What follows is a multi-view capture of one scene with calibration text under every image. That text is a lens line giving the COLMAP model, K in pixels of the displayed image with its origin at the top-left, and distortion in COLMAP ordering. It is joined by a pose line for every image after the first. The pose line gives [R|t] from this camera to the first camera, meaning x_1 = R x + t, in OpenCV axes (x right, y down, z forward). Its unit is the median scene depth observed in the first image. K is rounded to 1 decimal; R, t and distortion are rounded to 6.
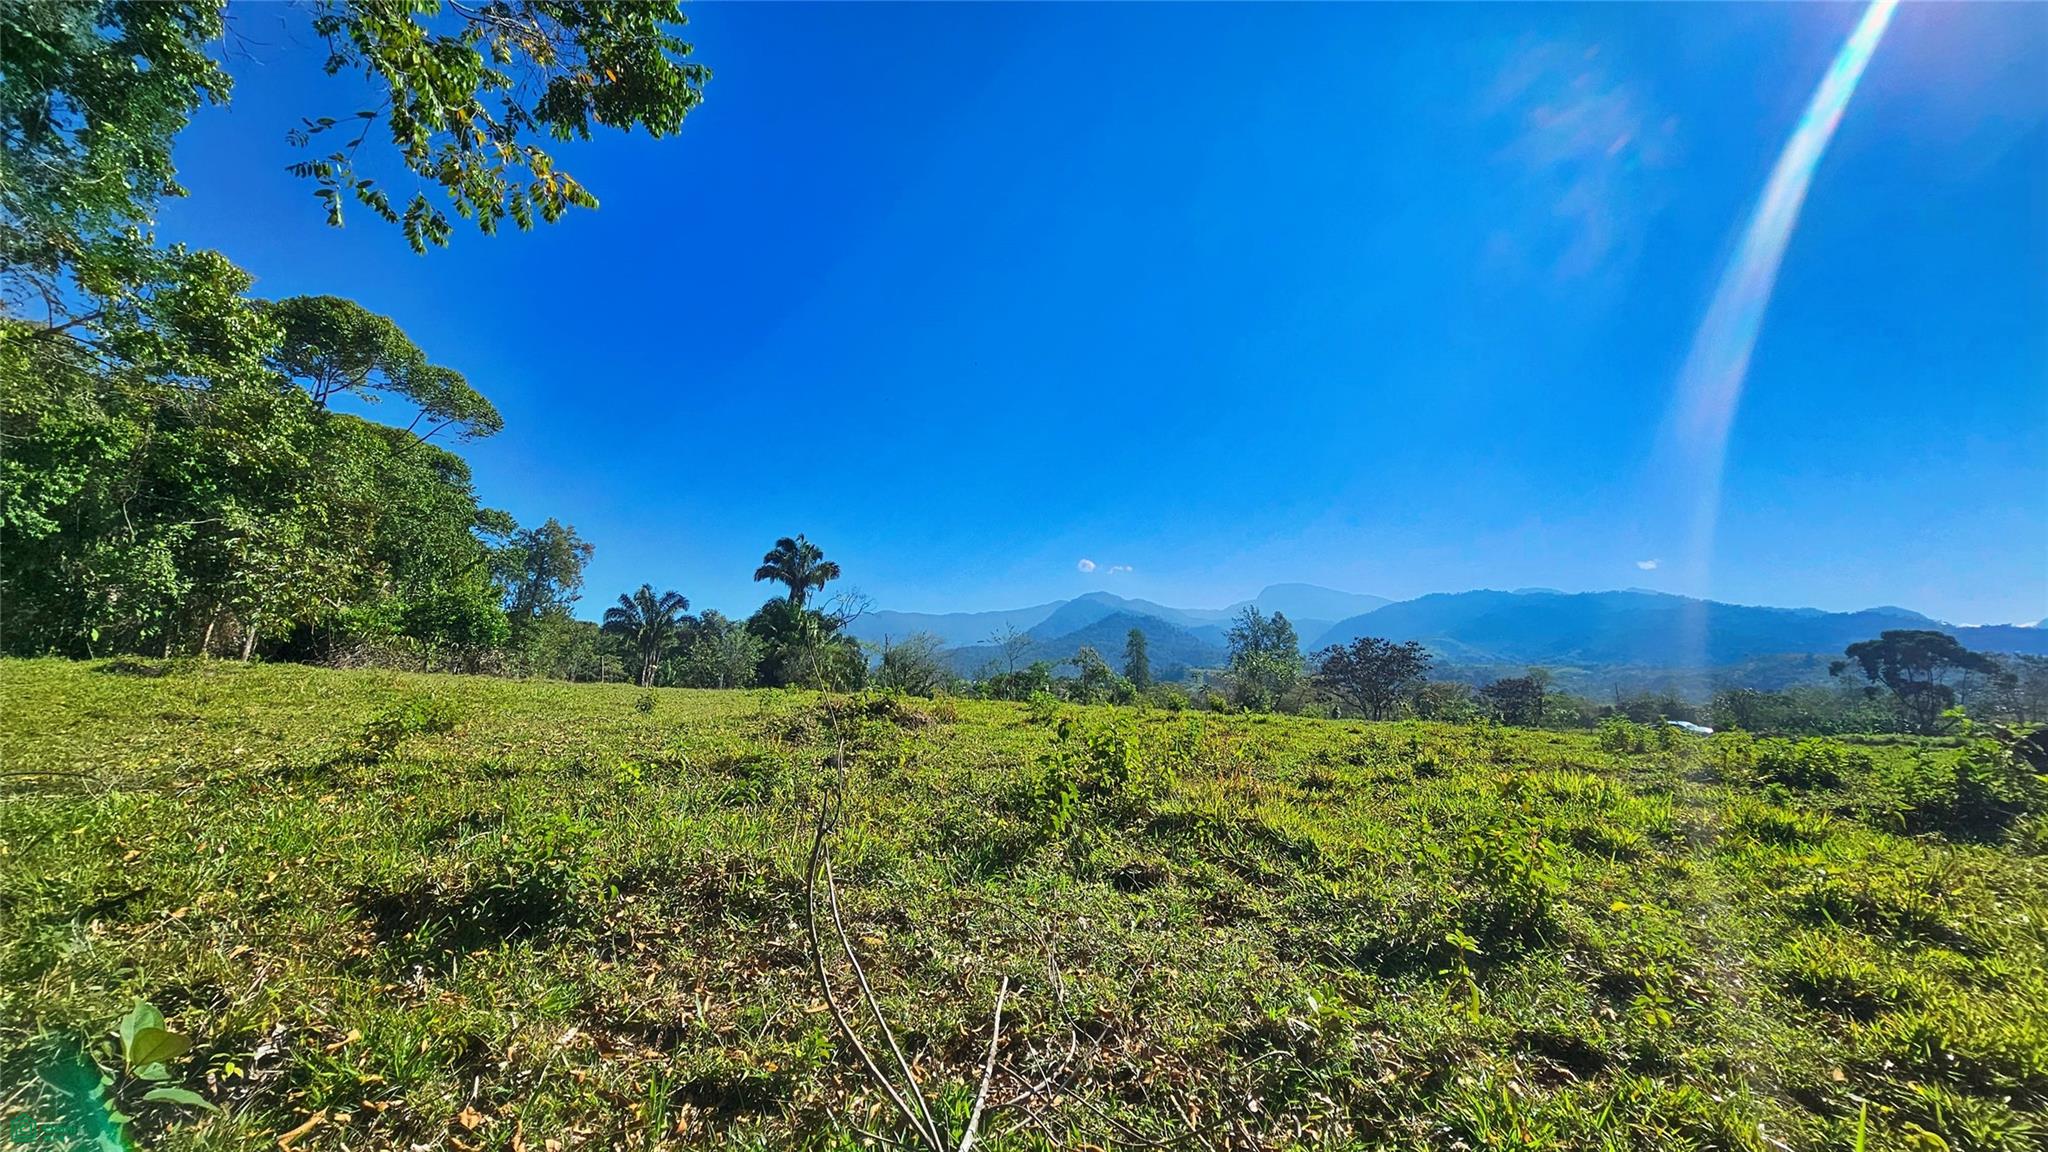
lens RADIAL K [[817.4, 0, 1033.9], [0, 817.4, 557.5], [0, 0, 1]] dist [-0.006999, -0.000125]
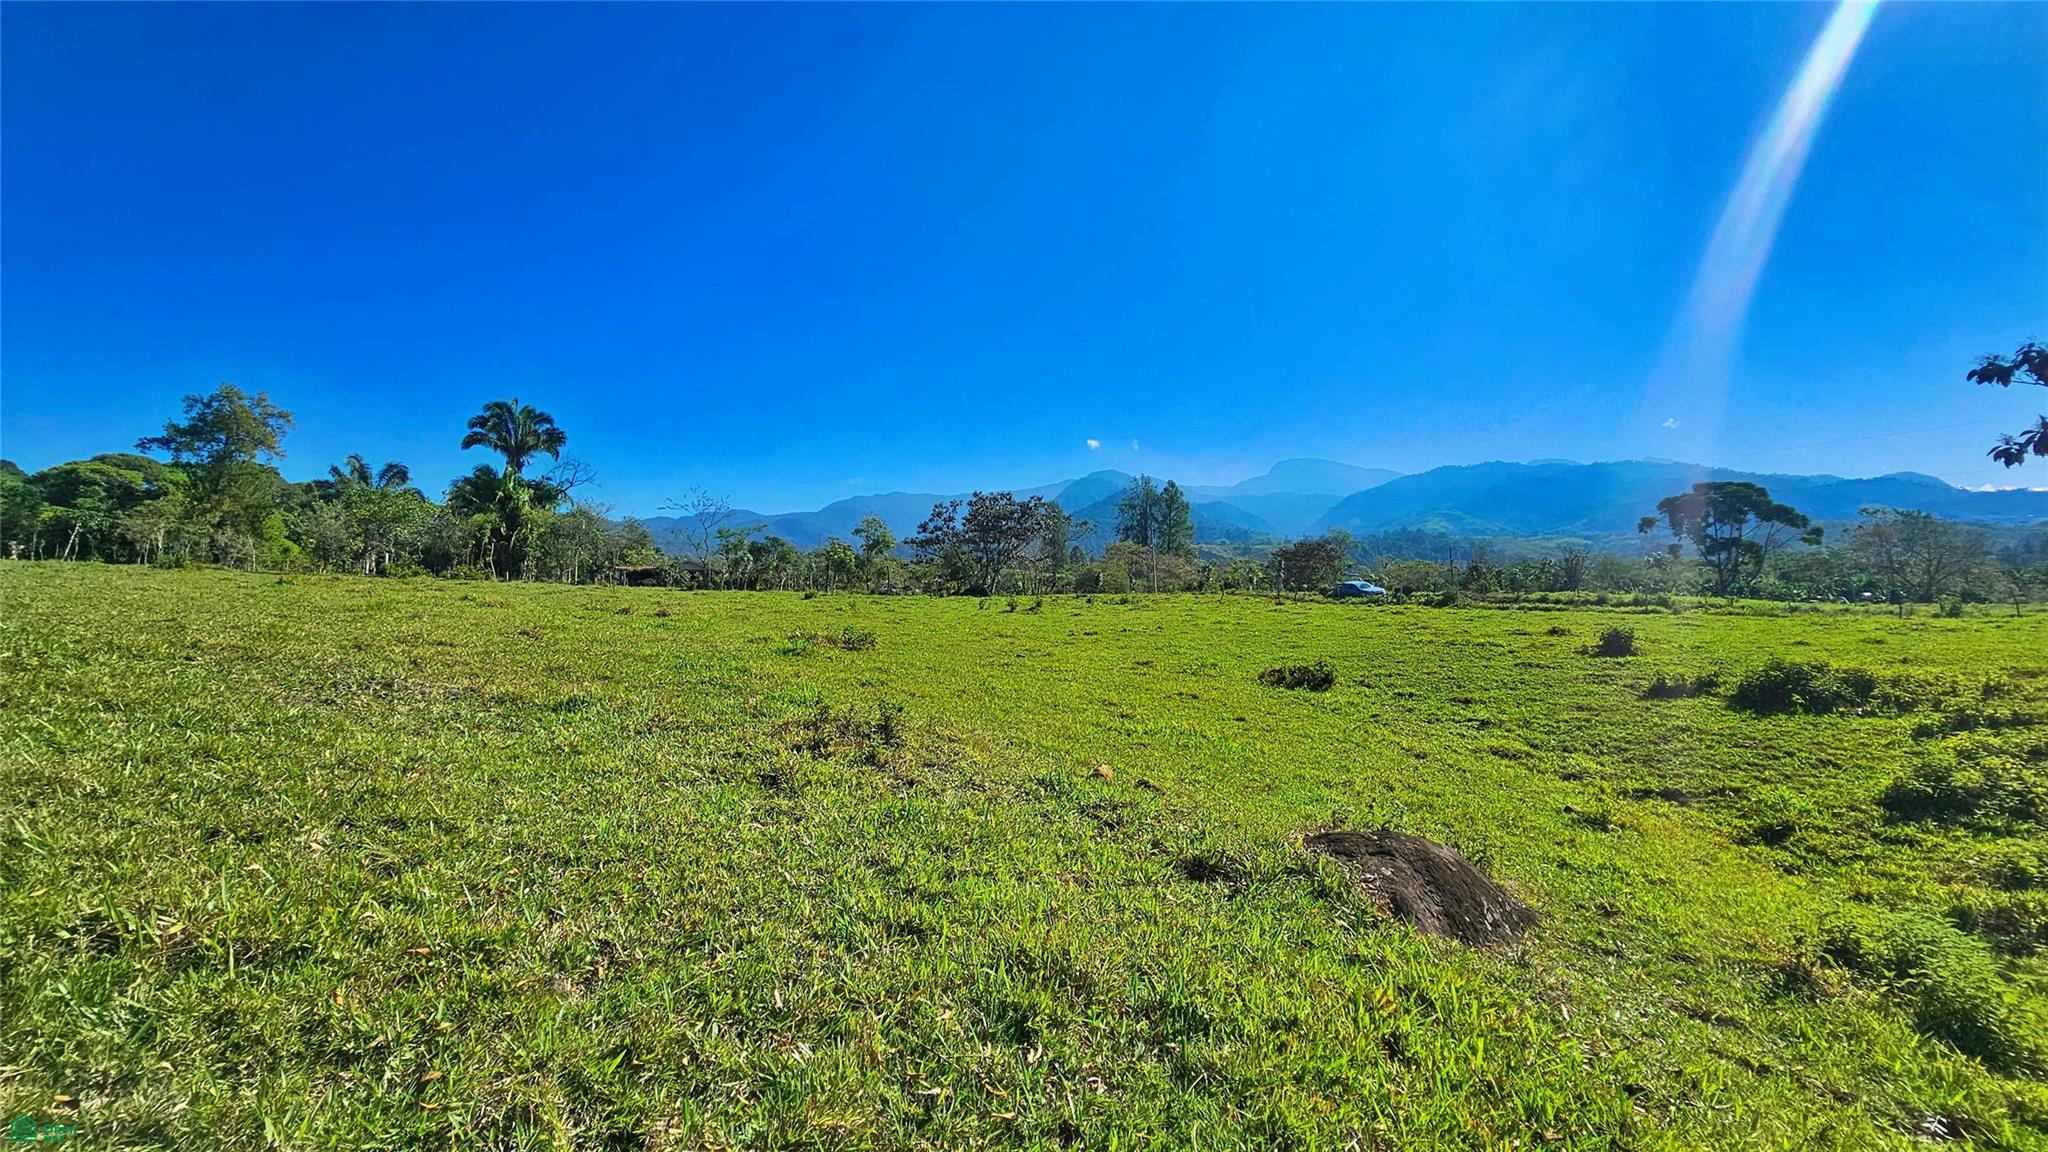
lens RADIAL K [[817.4, 0, 1028.0], [0, 817.4, 573.4], [0, 0, 1]] dist [-0.006999, -0.000125]
pose [[0.999829, -0.015828, -0.009594, 4.354129], [0.017206, 0.985871, 0.166620, 0.360769], [0.006821, -0.166757, 0.985974, 1.028240]]
